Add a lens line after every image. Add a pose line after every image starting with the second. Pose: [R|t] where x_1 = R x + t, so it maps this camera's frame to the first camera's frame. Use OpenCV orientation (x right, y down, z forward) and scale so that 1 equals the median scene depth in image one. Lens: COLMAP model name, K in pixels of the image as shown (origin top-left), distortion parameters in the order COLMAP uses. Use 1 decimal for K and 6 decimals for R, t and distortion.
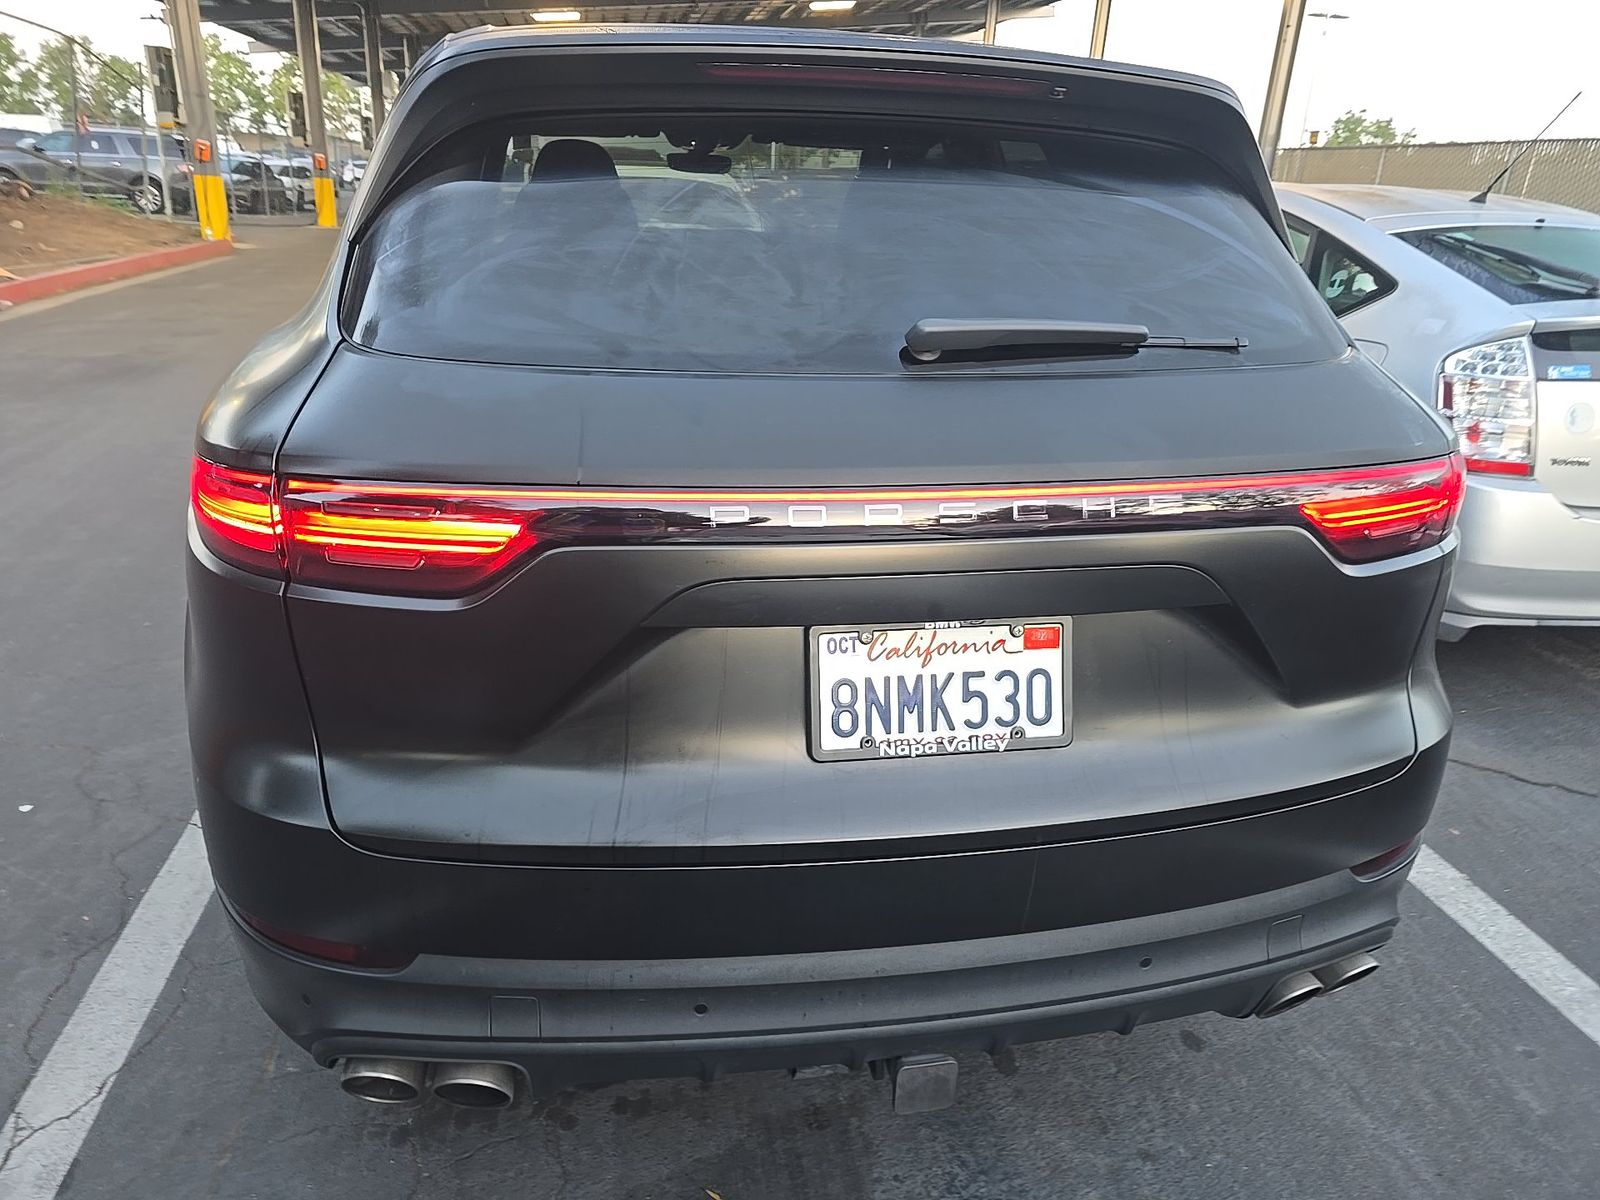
lens RADIAL K [[1109.7, 0, 808.9], [0, 1109.7, 600.2], [0, 0, 1]] dist [0.044348, -0.046188]
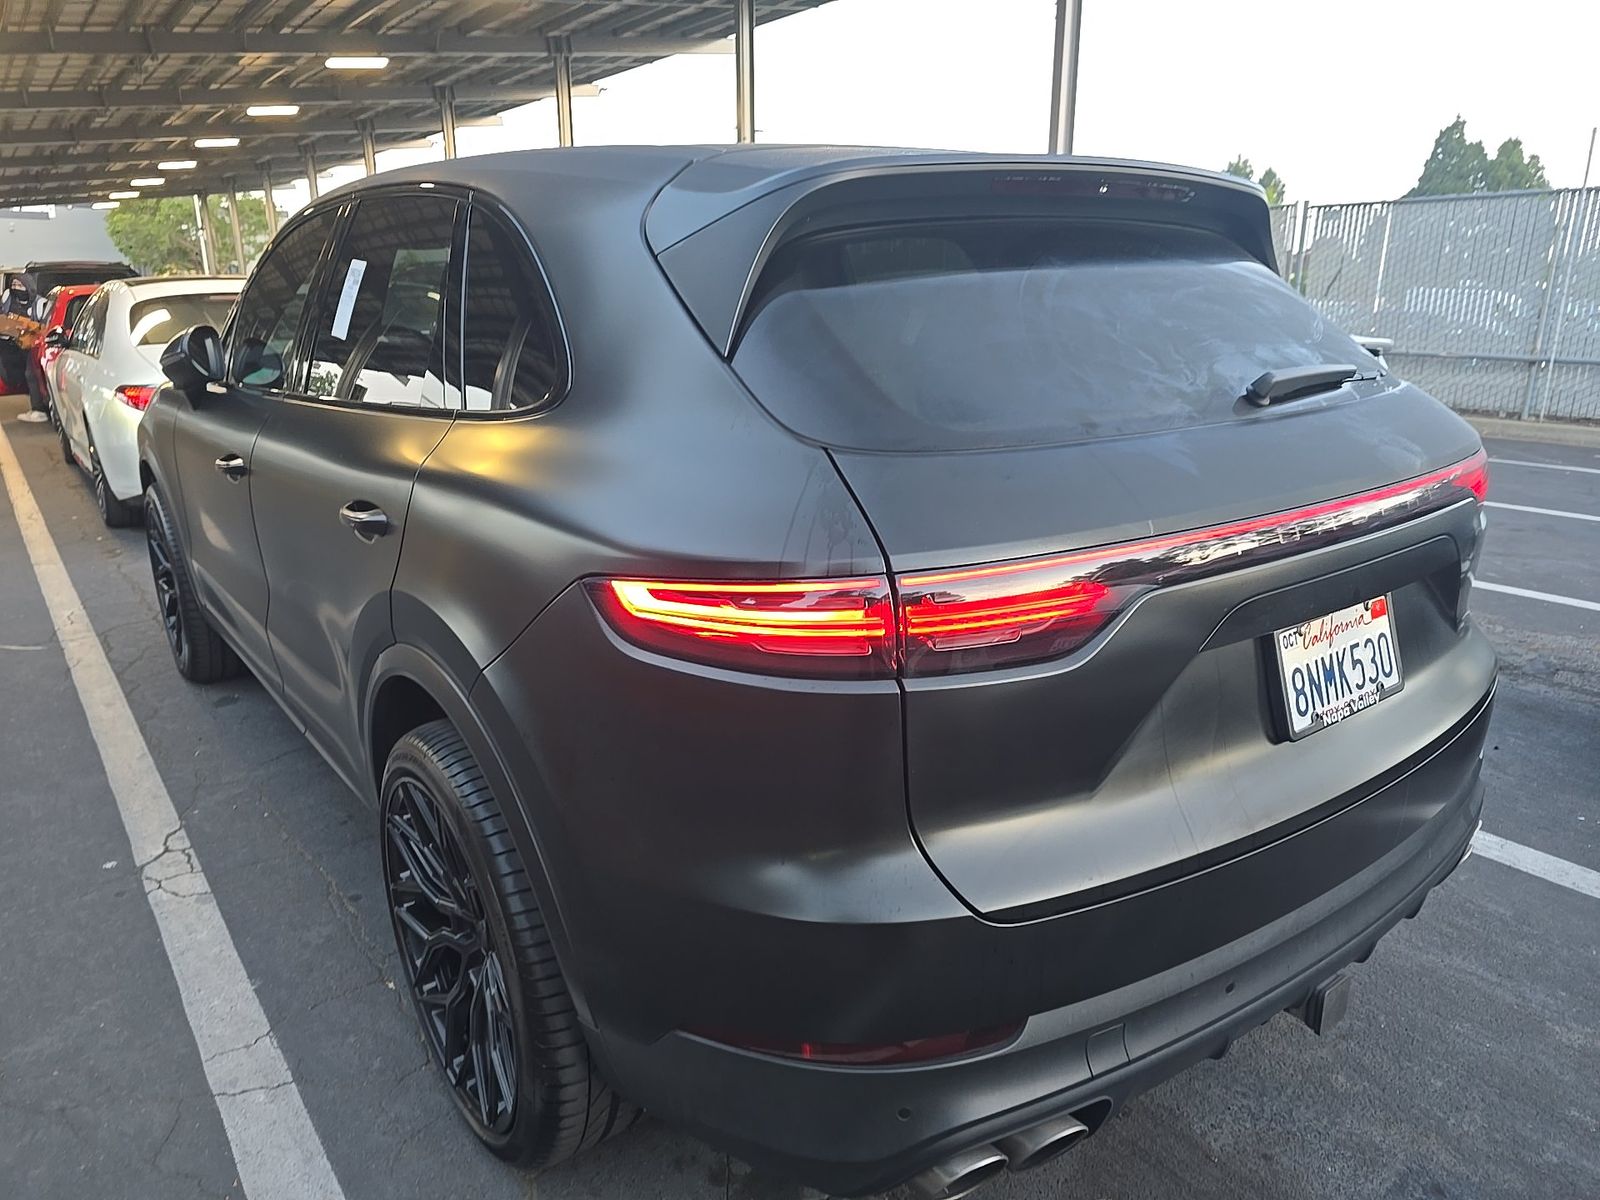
lens RADIAL K [[1109.7, 0, 808.9], [0, 1109.7, 600.2], [0, 0, 1]] dist [0.044348, -0.046188]
pose [[0.888260, -0.172095, 0.425885, -0.911470], [0.205095, 0.978203, -0.032483, -0.067331], [-0.411012, 0.116200, 0.904194, 0.114599]]
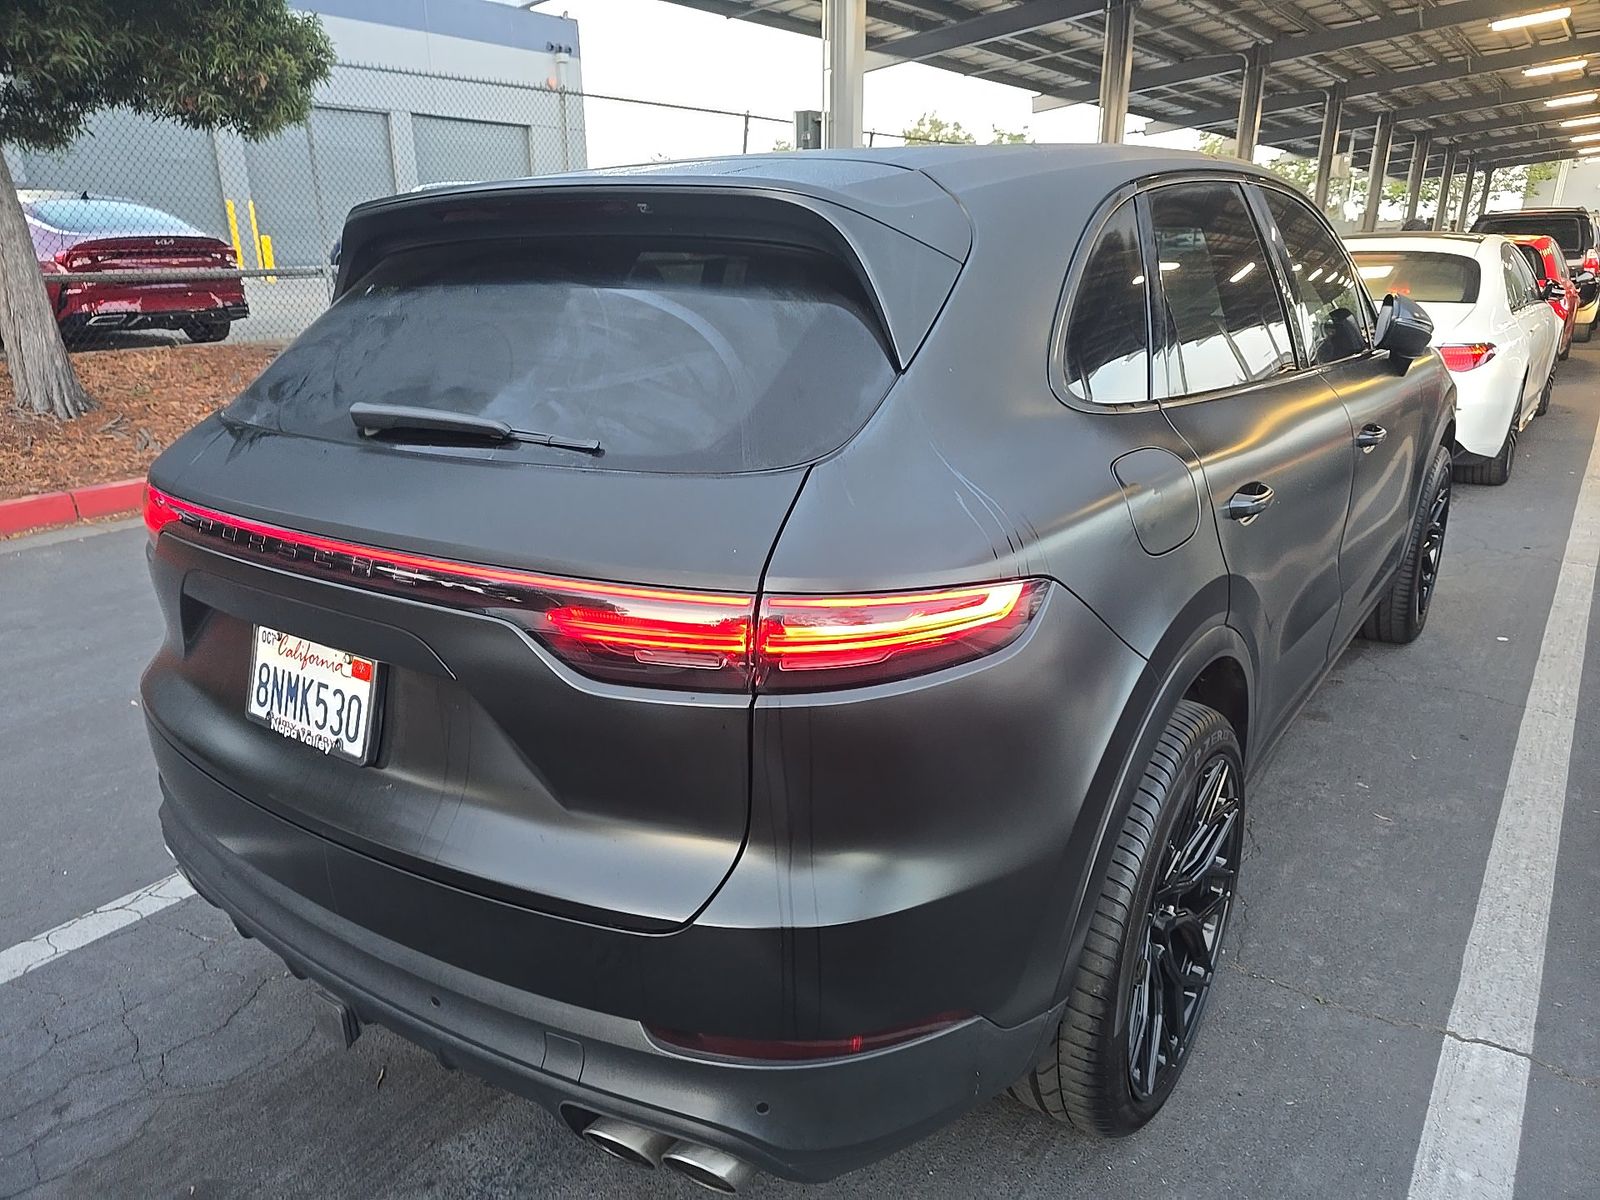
lens RADIAL K [[1109.7, 0, 808.9], [0, 1109.7, 600.2], [0, 0, 1]] dist [0.044348, -0.046188]
pose [[0.687044, 0.178157, -0.704437, 1.375691], [-0.222157, 0.974555, 0.029799, -0.182498], [0.691822, 0.136022, 0.709141, 0.475743]]
